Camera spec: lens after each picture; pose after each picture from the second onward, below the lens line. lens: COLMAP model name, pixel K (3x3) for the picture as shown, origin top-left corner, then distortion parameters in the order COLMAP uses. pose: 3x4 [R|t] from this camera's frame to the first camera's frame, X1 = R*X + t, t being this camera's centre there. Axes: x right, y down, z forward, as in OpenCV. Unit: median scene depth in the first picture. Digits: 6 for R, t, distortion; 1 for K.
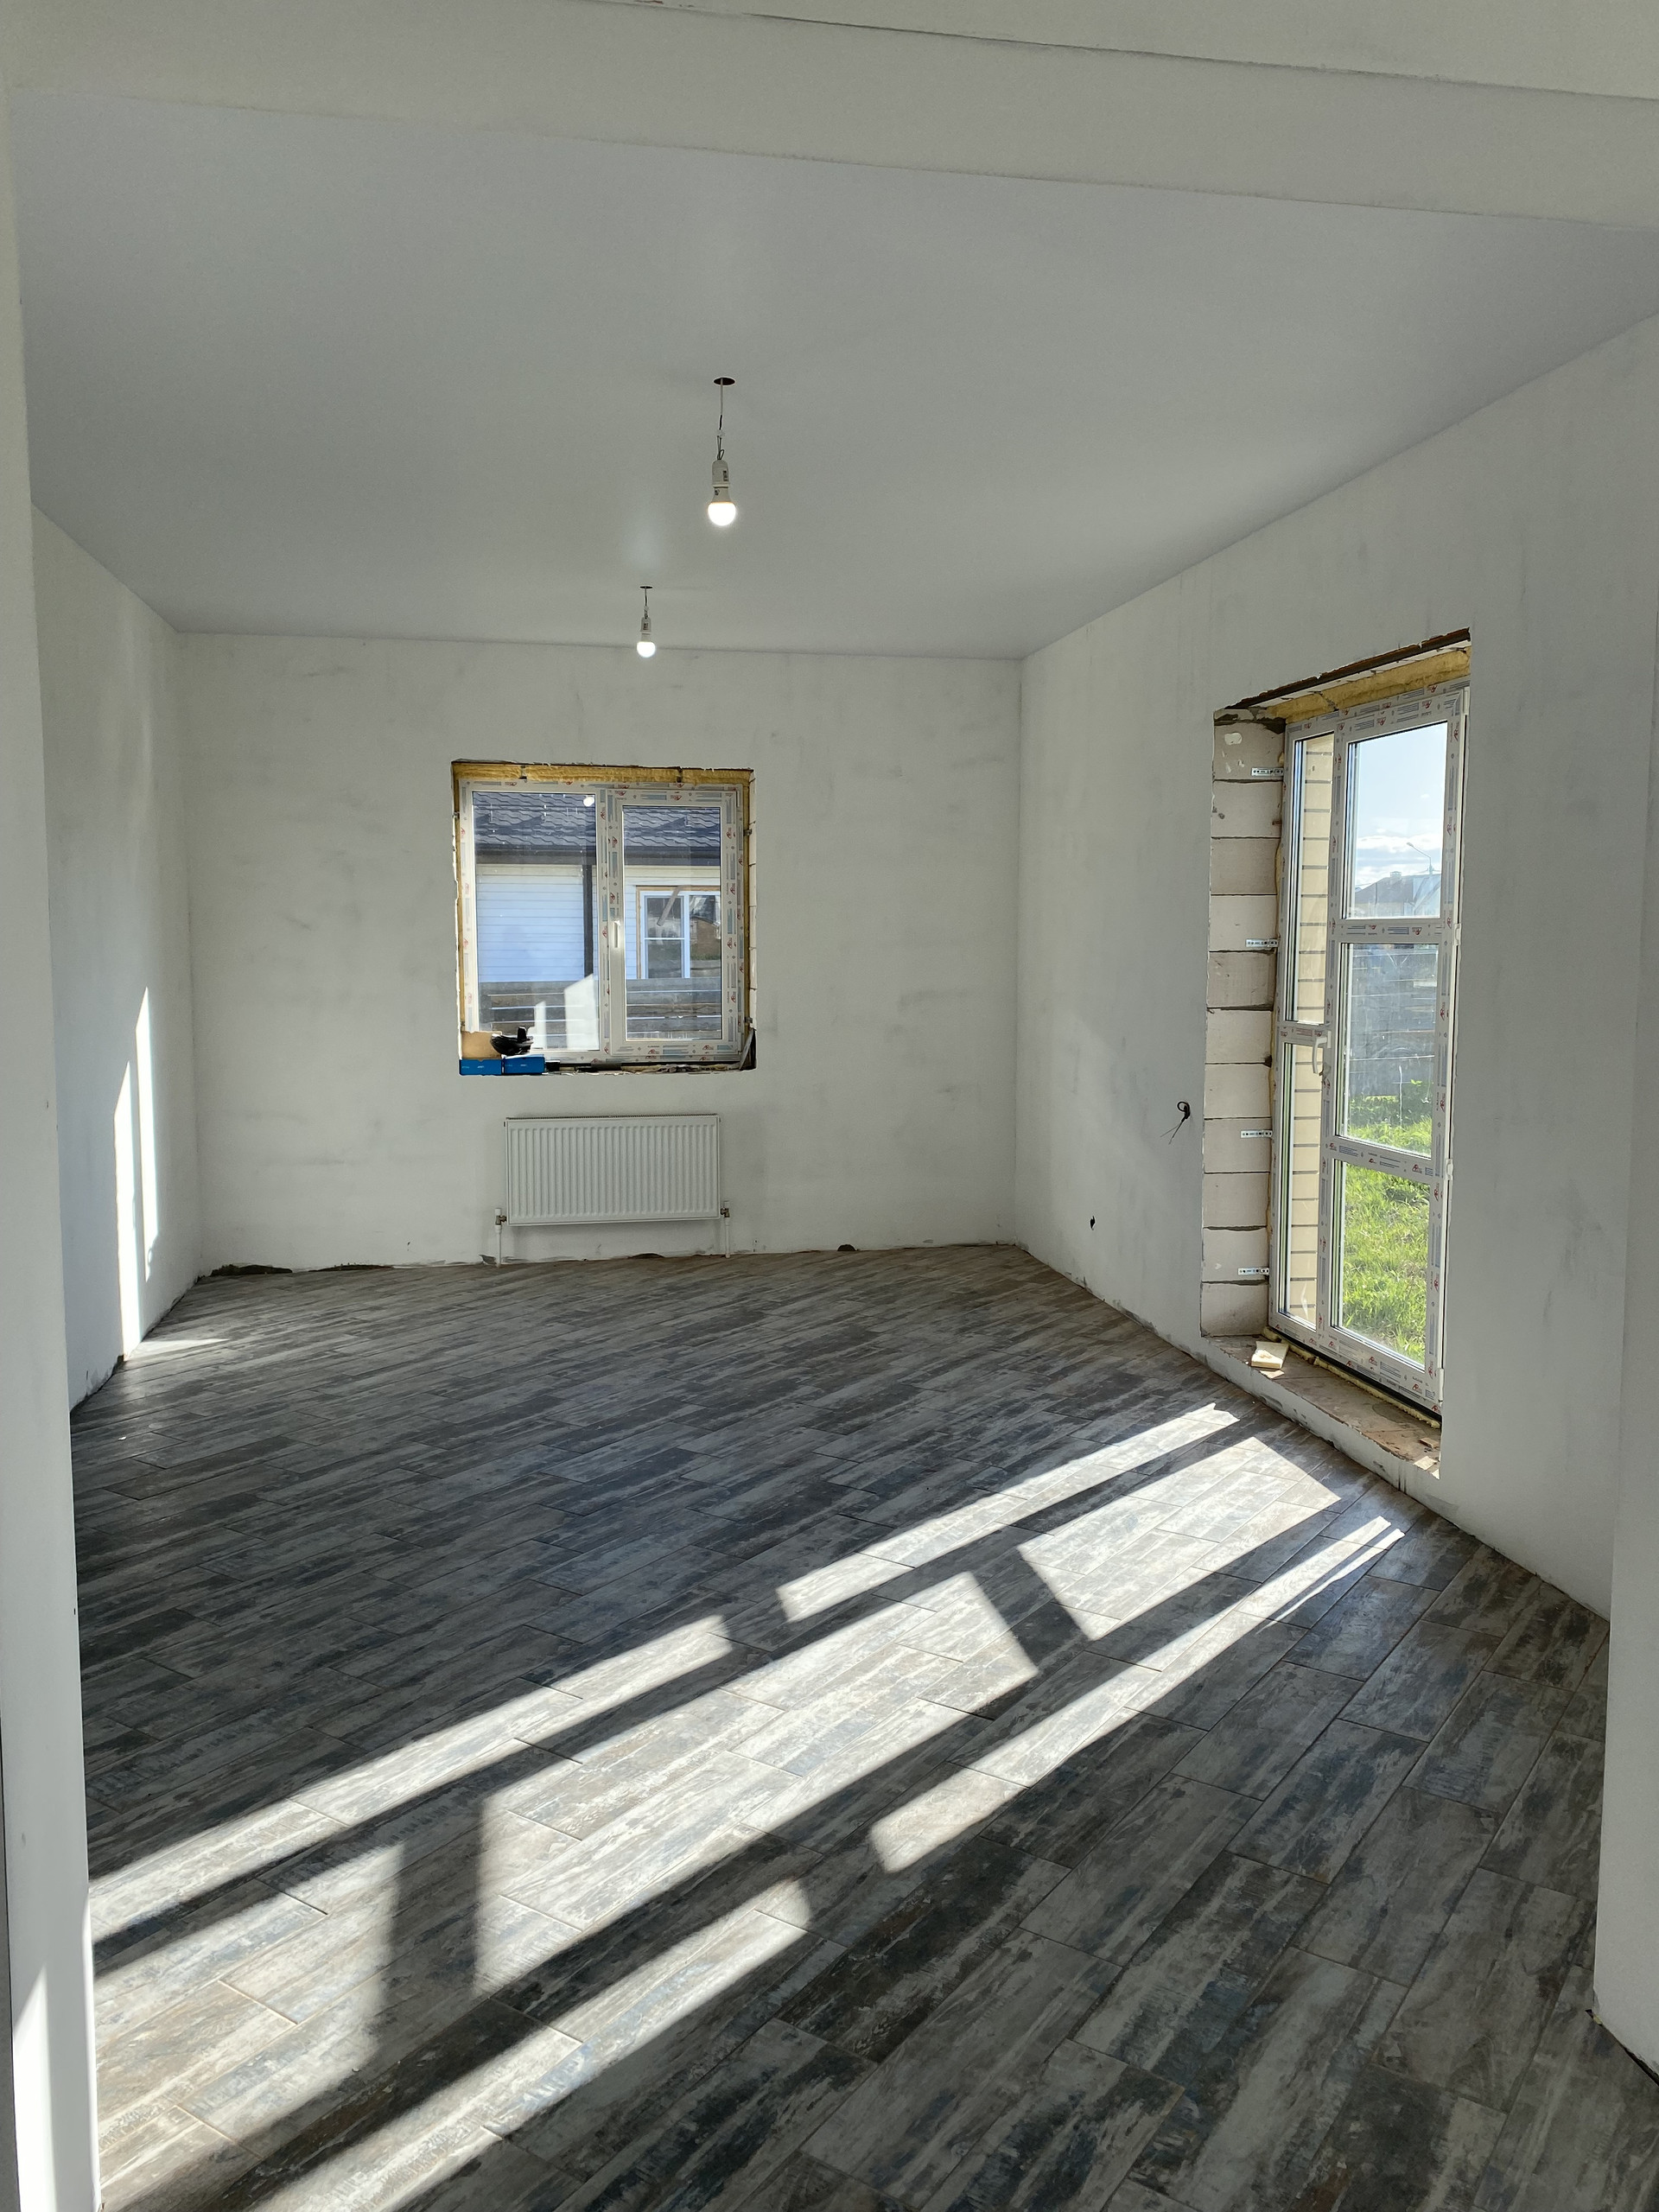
lens RADIAL K [[1684.2, 0, 824.3], [0, 1684.2, 1089.1], [0, 0, 1]] dist [0.038831, -0.047859]
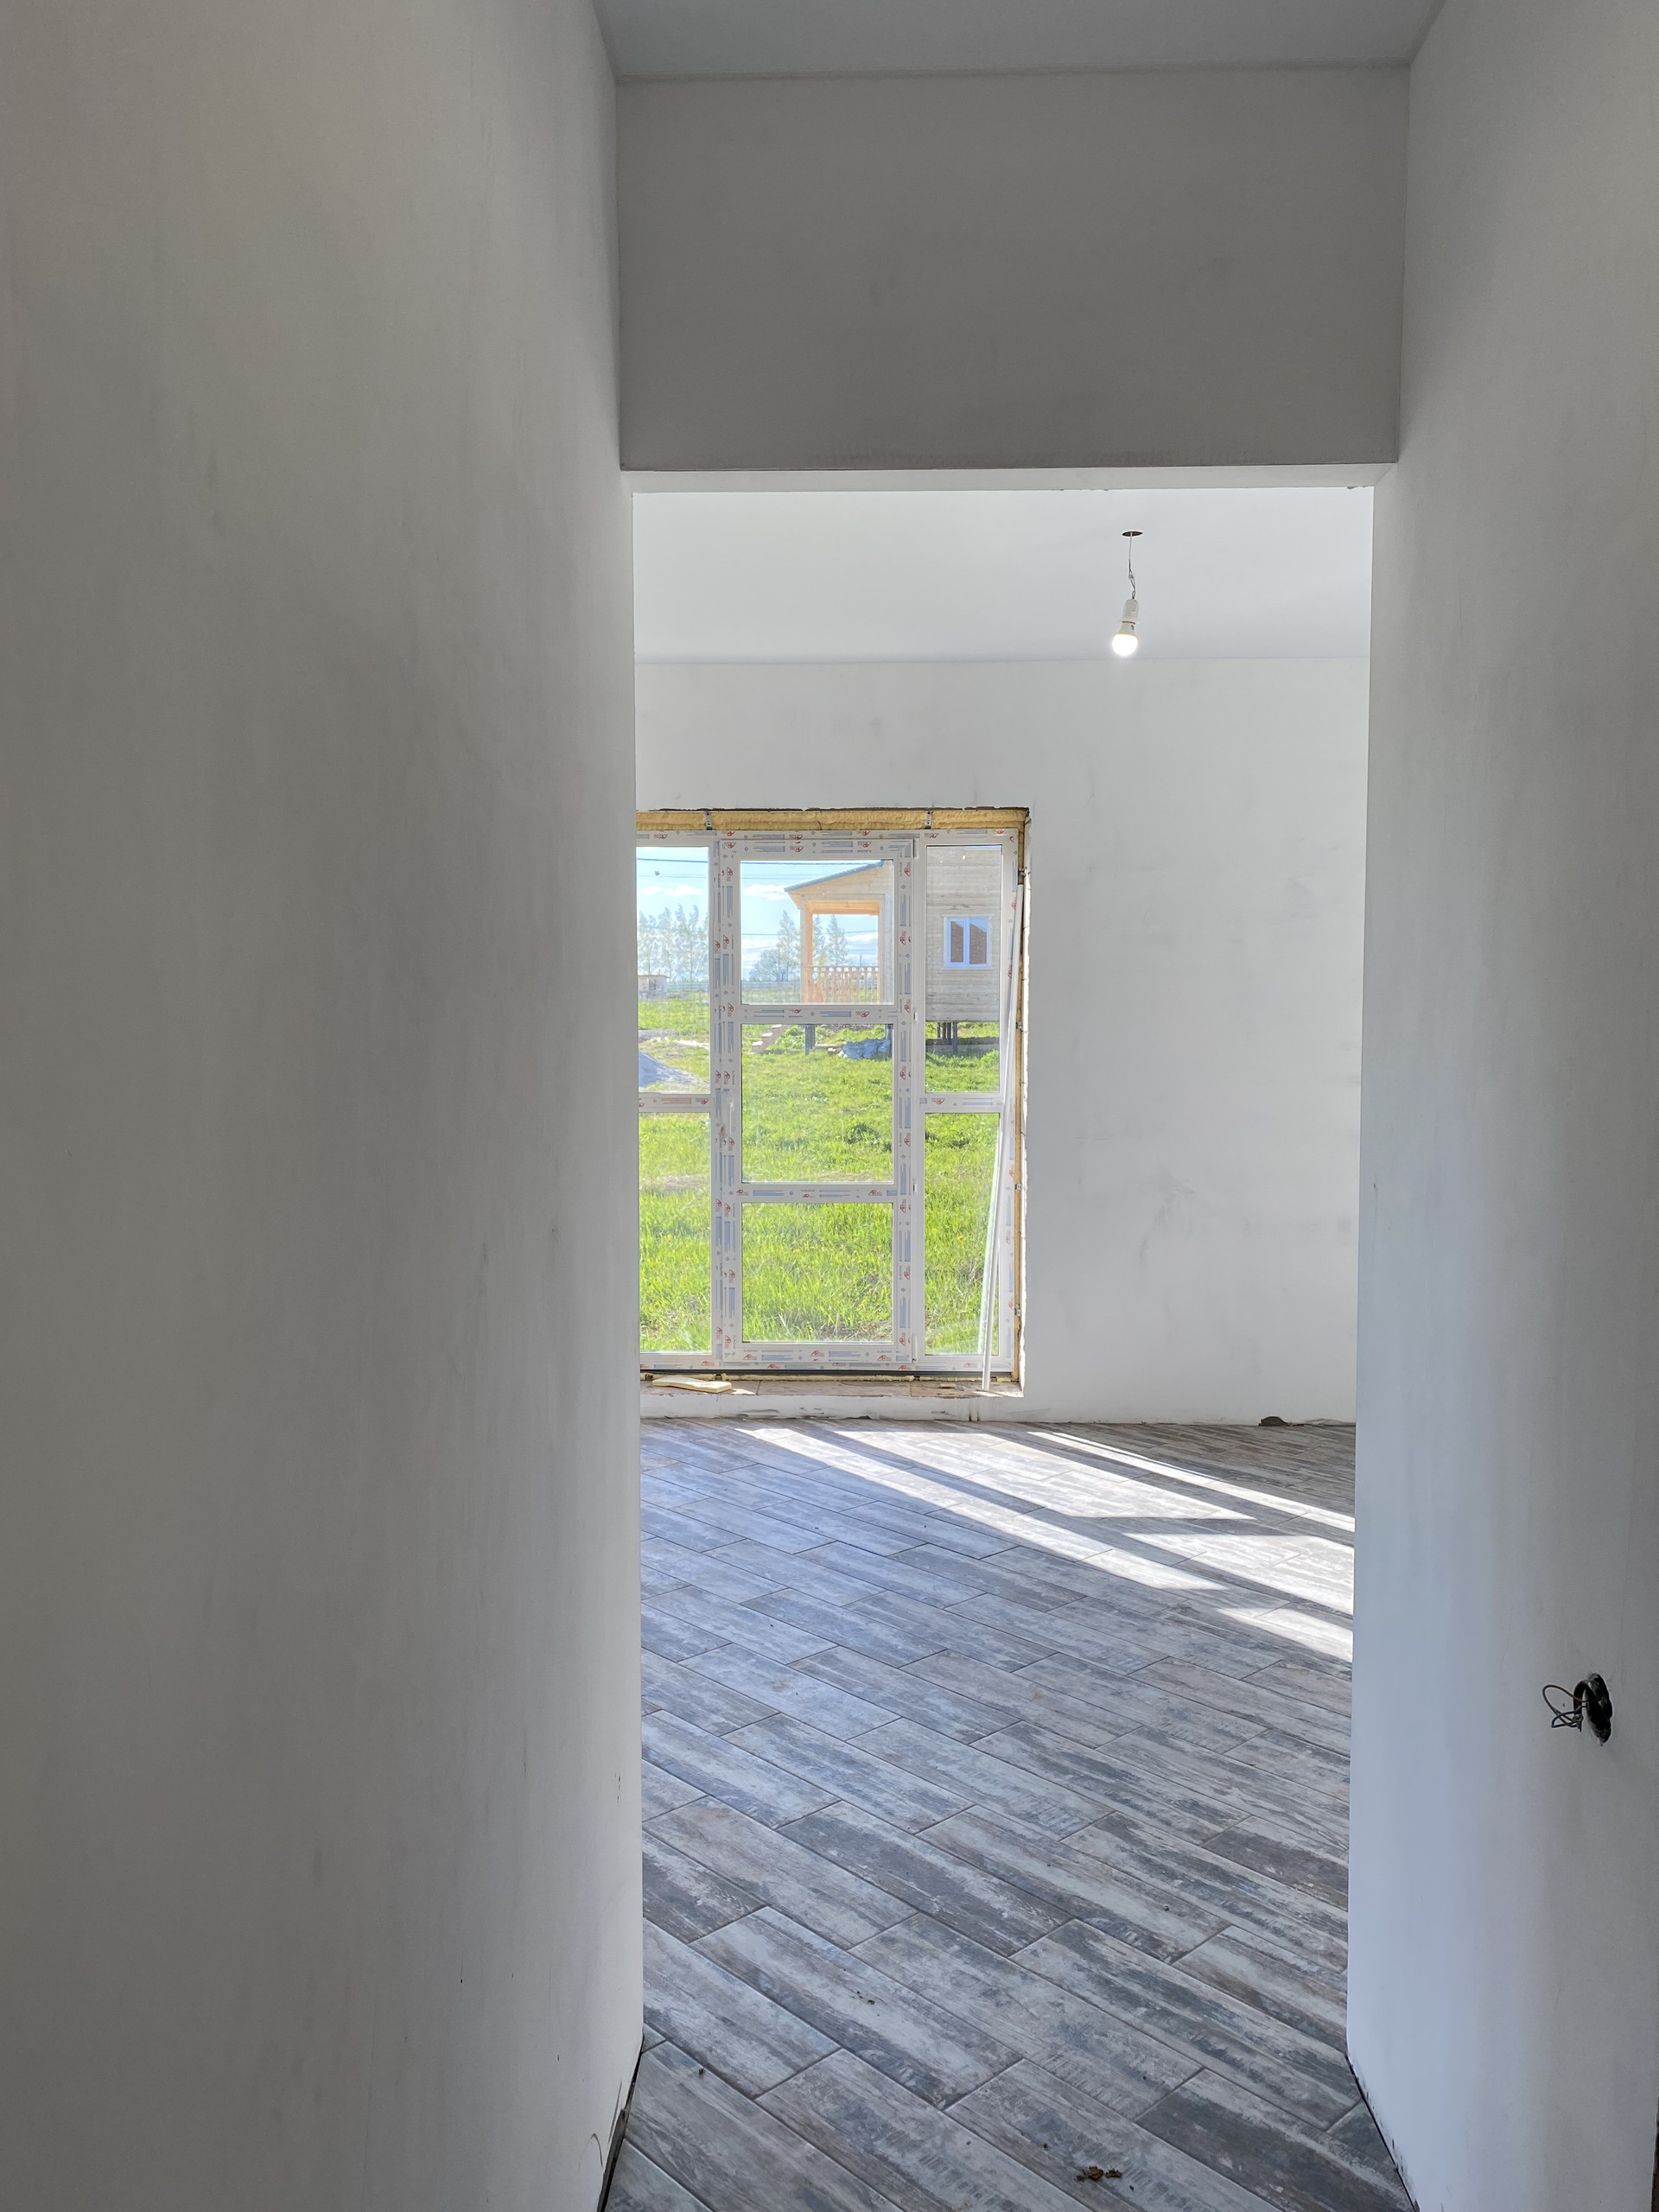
lens RADIAL K [[1684.2, 0, 819.3], [0, 1684.2, 1097.3], [0, 0, 1]] dist [0.038831, -0.047859]
pose [[0.212874, -0.056598, 0.975439, -0.999595], [0.089848, 0.995225, 0.038138, -0.087386], [-0.972940, 0.079523, 0.216943, 0.802039]]
